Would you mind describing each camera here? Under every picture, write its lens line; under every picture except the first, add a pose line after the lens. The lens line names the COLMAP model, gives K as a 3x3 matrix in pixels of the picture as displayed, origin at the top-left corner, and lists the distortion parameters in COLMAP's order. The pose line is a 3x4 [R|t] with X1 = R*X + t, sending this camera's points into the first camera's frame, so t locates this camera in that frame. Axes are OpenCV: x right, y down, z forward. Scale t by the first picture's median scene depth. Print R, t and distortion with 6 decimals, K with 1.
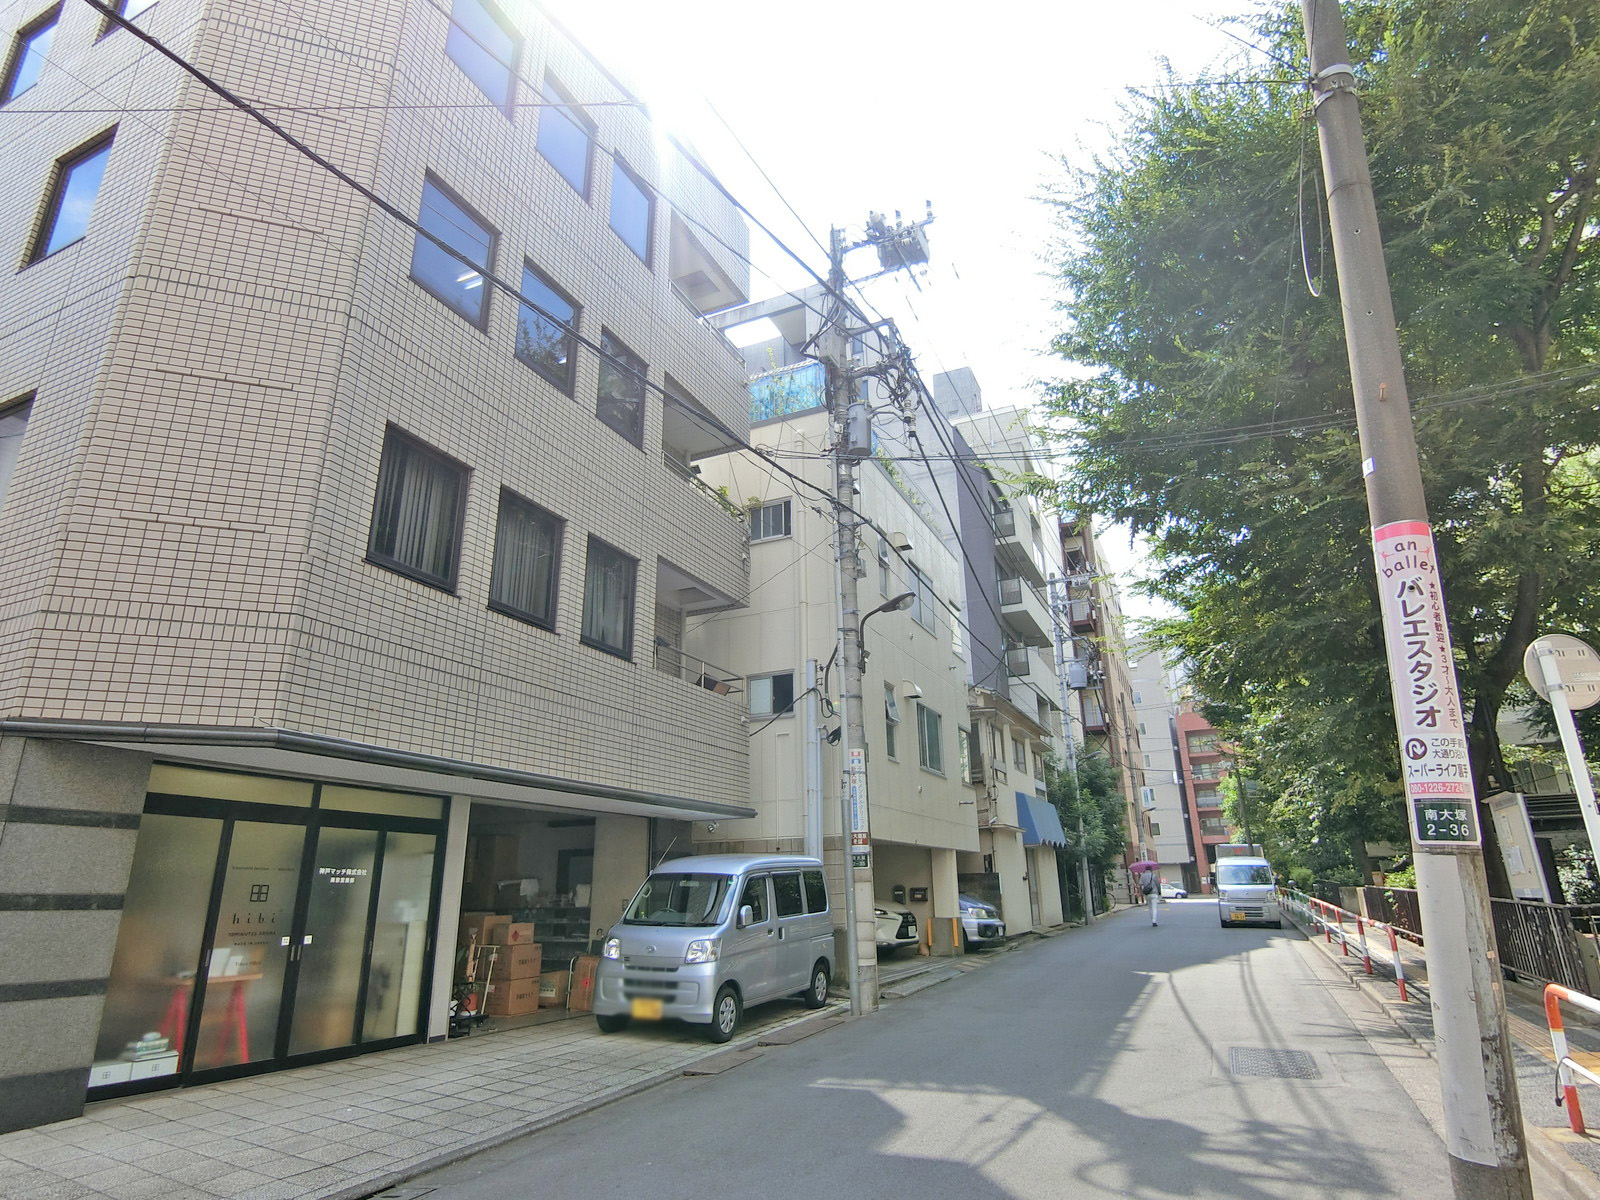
lens RADIAL K [[897.7, 0, 776.1], [0, 897.7, 627.0], [0, 0, 1]] dist [0.002948, -0.002464]
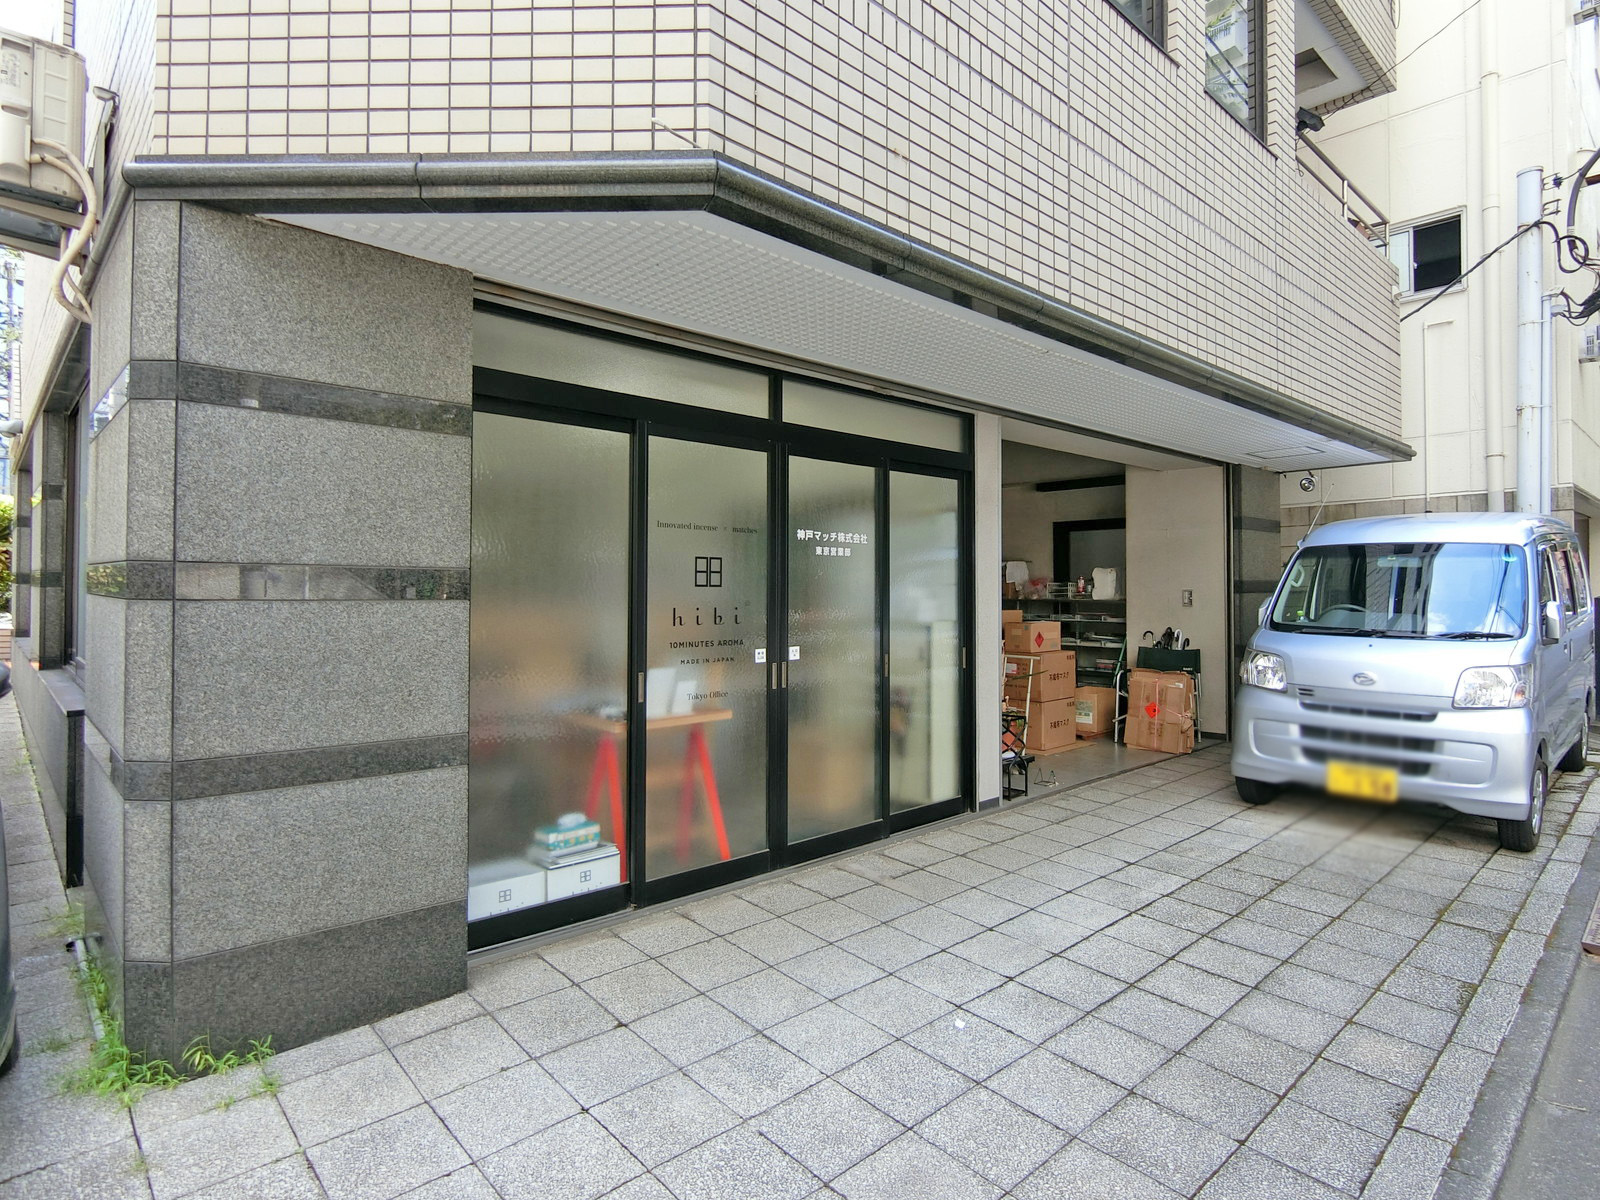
lens RADIAL K [[877.0, 0, 802.9], [0, 877.0, 571.8], [0, 0, 1]] dist [0.001092, -0.000717]
pose [[0.934608, -0.001500, -0.355676, -0.310789], [0.097247, 0.962966, 0.251476, 0.157420], [0.342126, -0.269620, 0.900141, 0.506751]]
